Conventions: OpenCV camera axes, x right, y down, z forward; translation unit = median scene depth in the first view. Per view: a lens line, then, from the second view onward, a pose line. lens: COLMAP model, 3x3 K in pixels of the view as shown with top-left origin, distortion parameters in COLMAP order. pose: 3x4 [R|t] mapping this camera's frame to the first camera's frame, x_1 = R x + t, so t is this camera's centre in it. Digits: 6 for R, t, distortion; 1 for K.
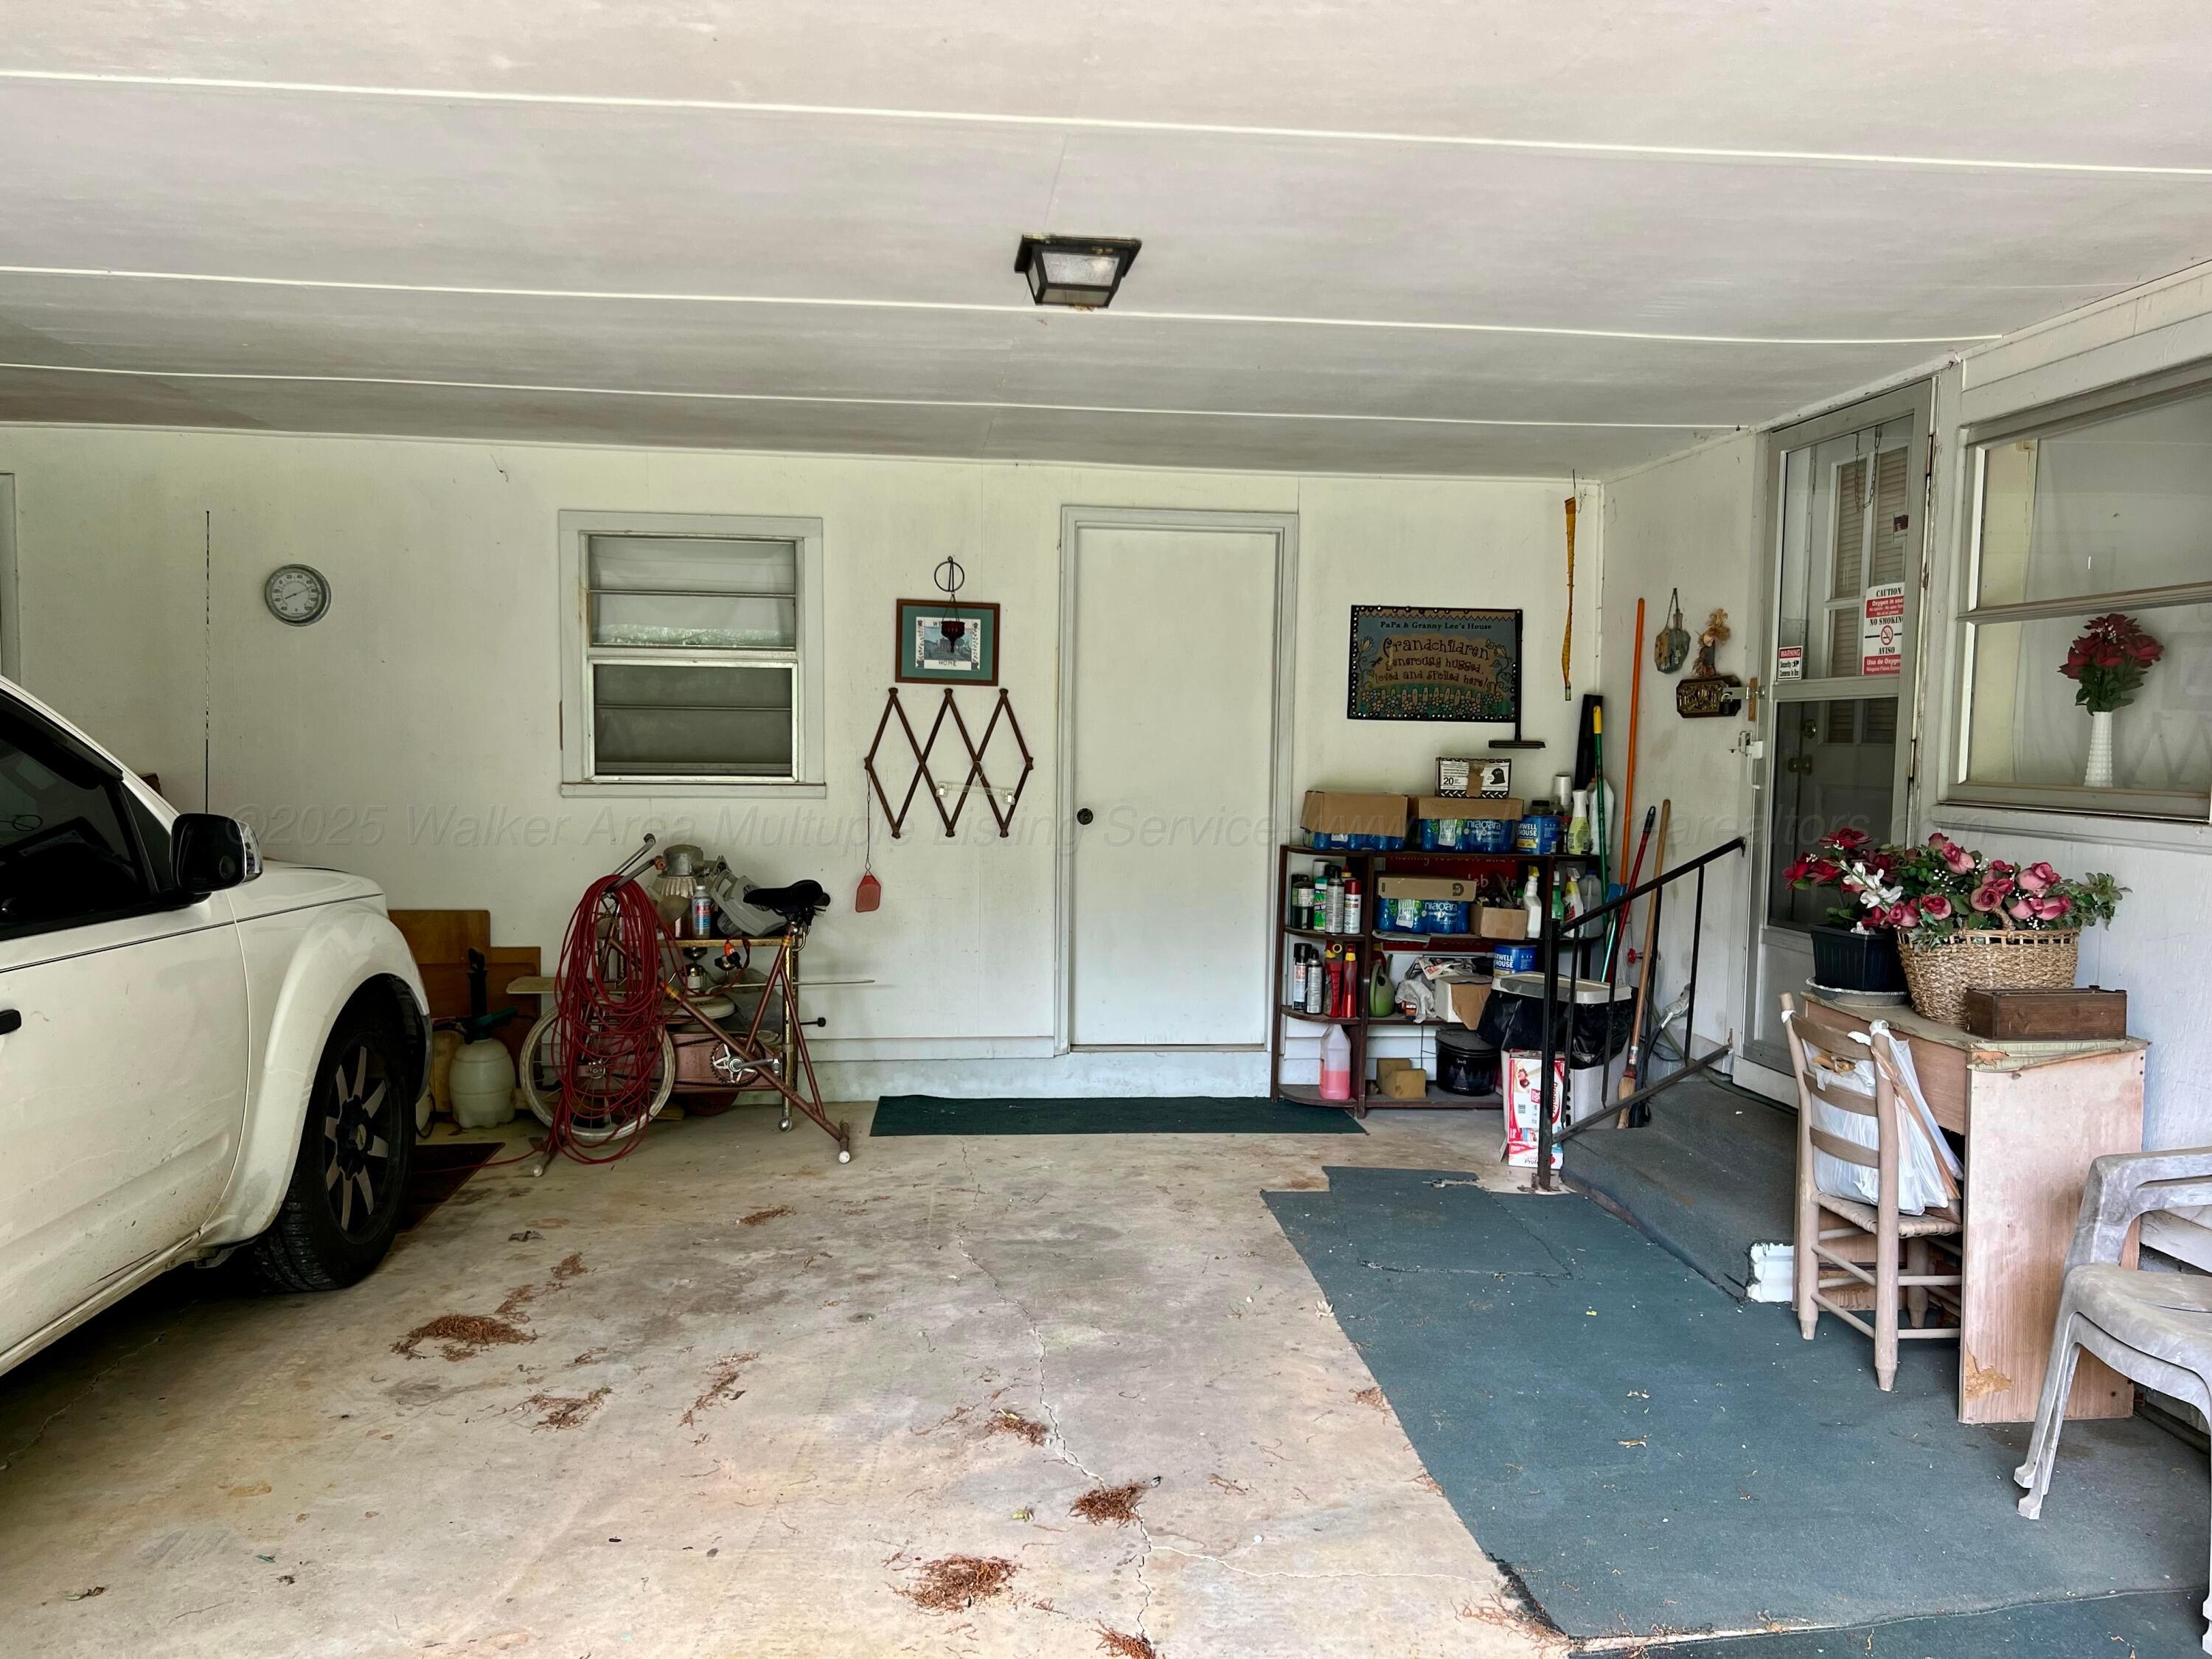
lens RADIAL K [[1627.4, 0, 1106.0], [0, 1627.4, 829.5], [0, 0, 1]] dist [0.003954, 0.001776]
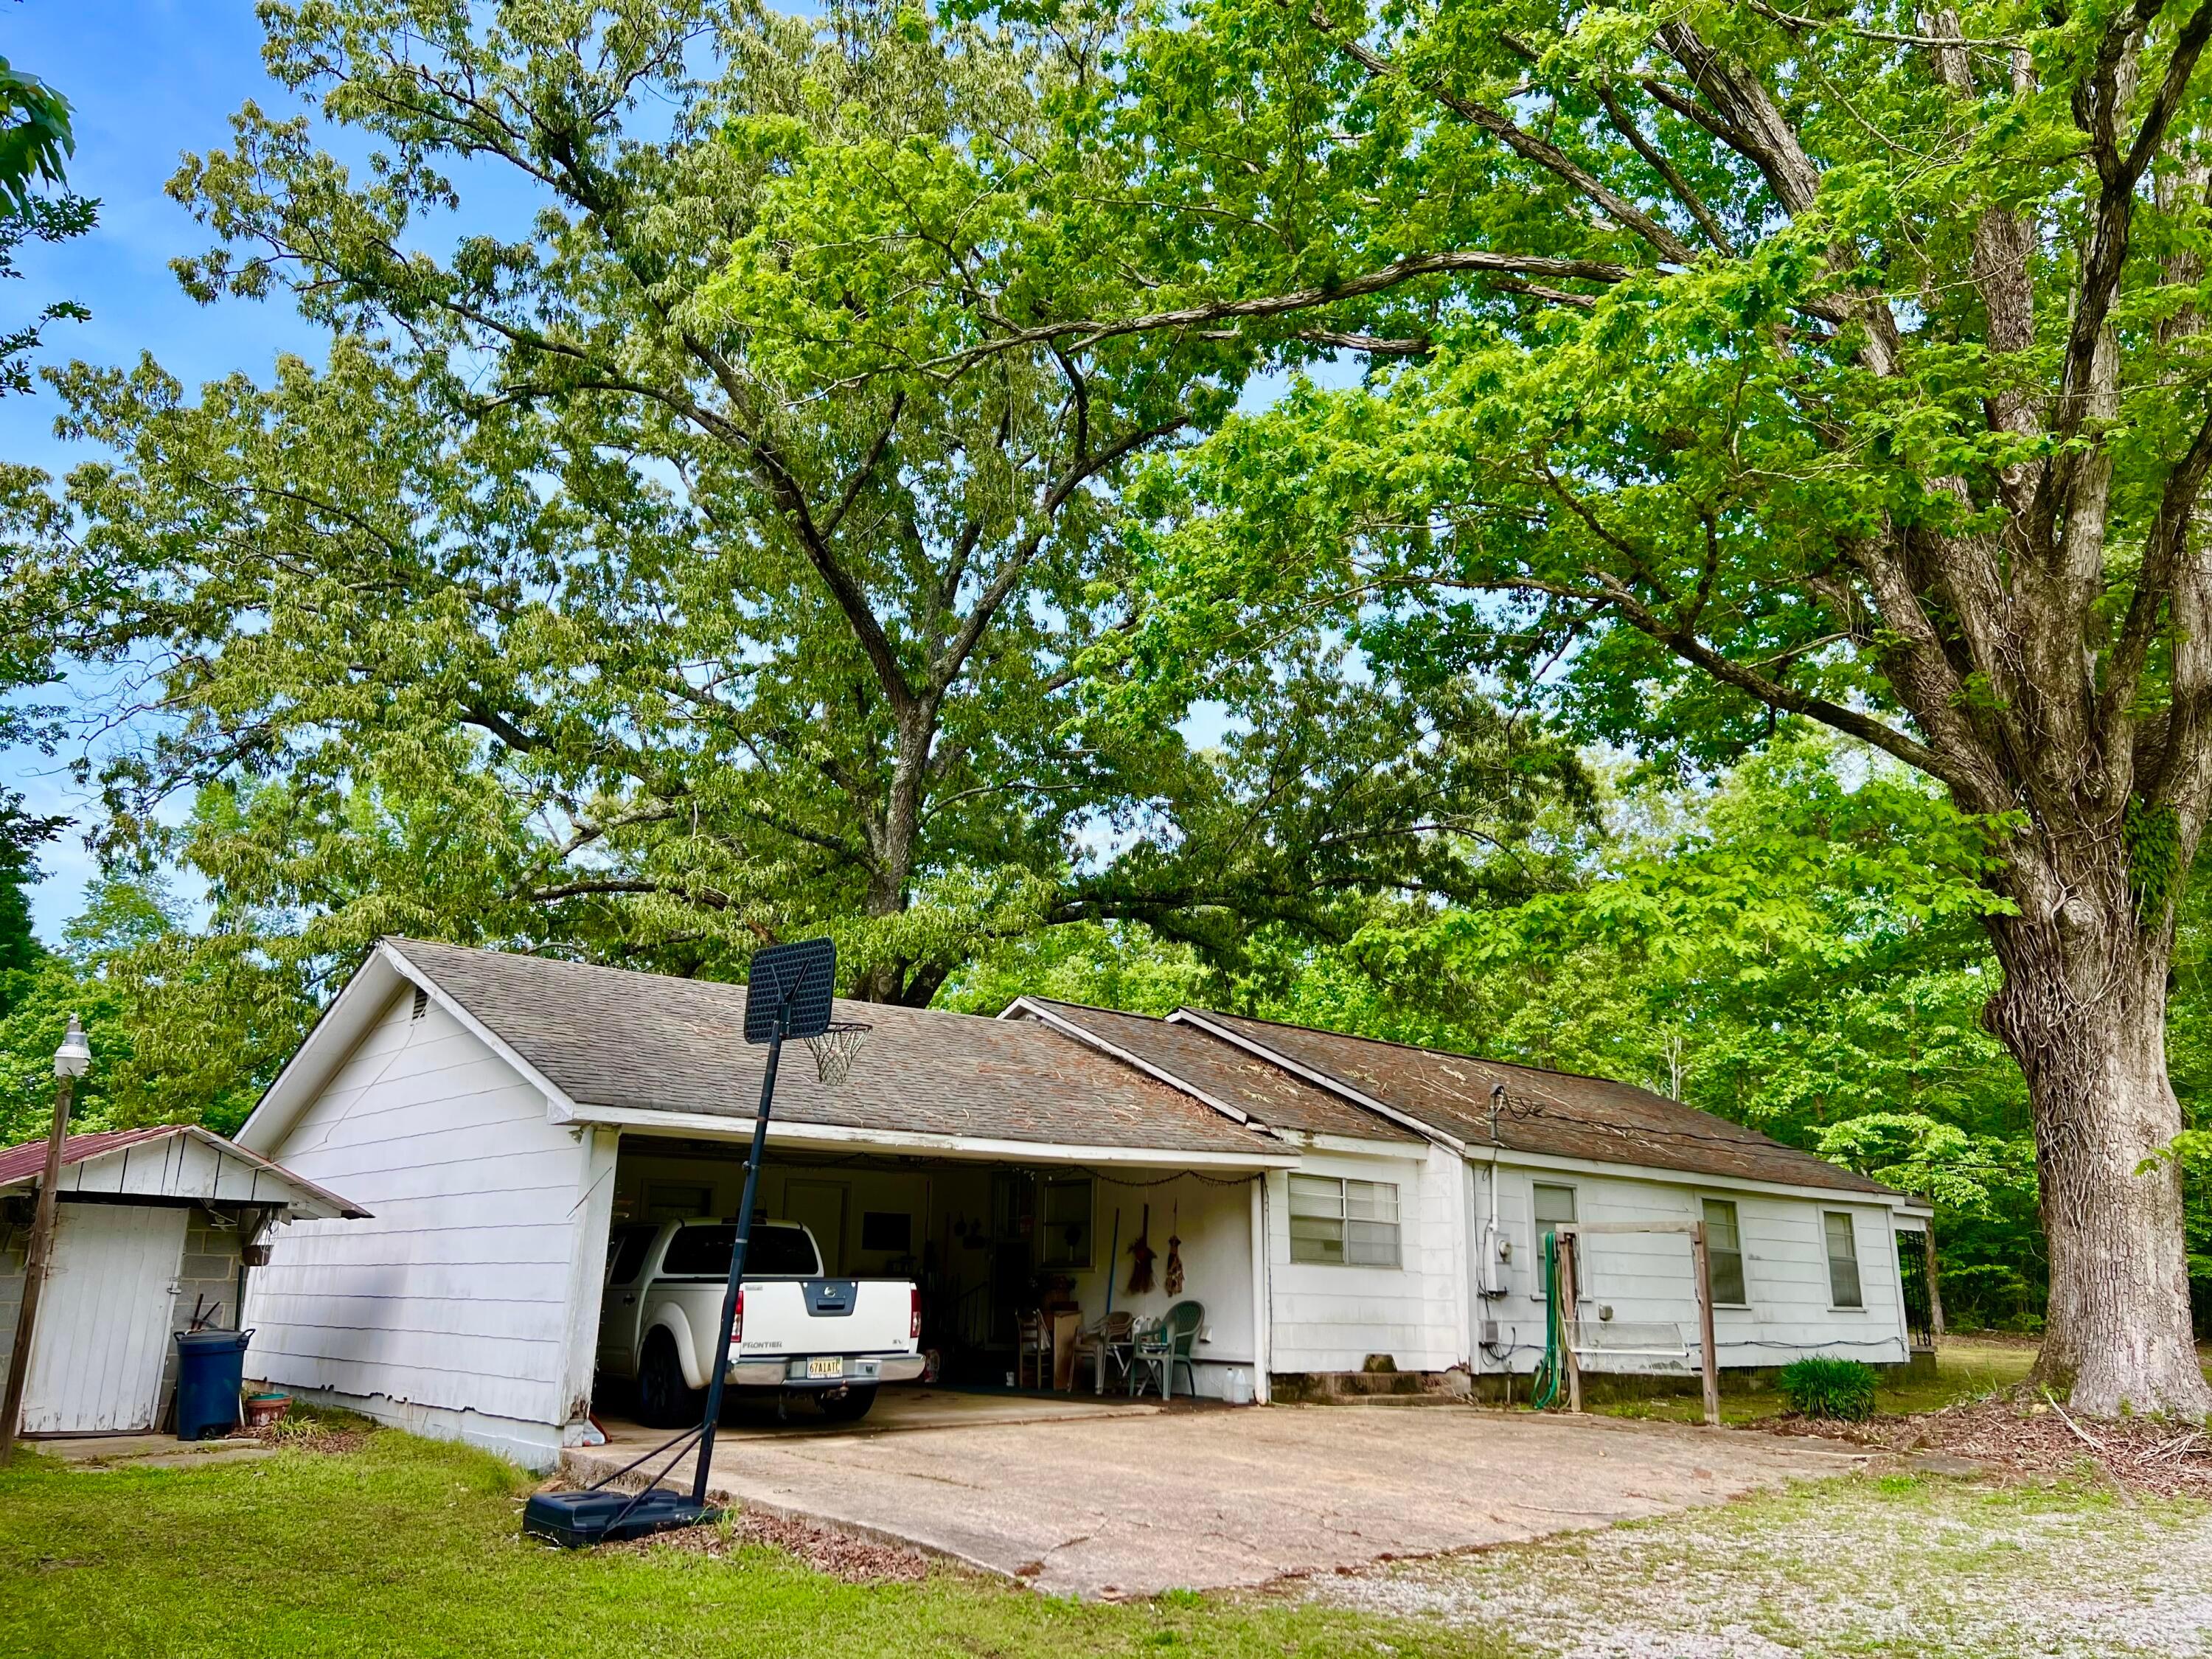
lens RADIAL K [[1627.4, 0, 1106.0], [0, 1627.4, 829.5], [0, 0, 1]] dist [0.003954, 0.001776]
pose [[0.810269, 0.160400, 0.563680, -2.351719], [0.032756, 0.947919, -0.316823, 0.304905], [-0.585141, 0.275176, 0.762816, -3.259662]]
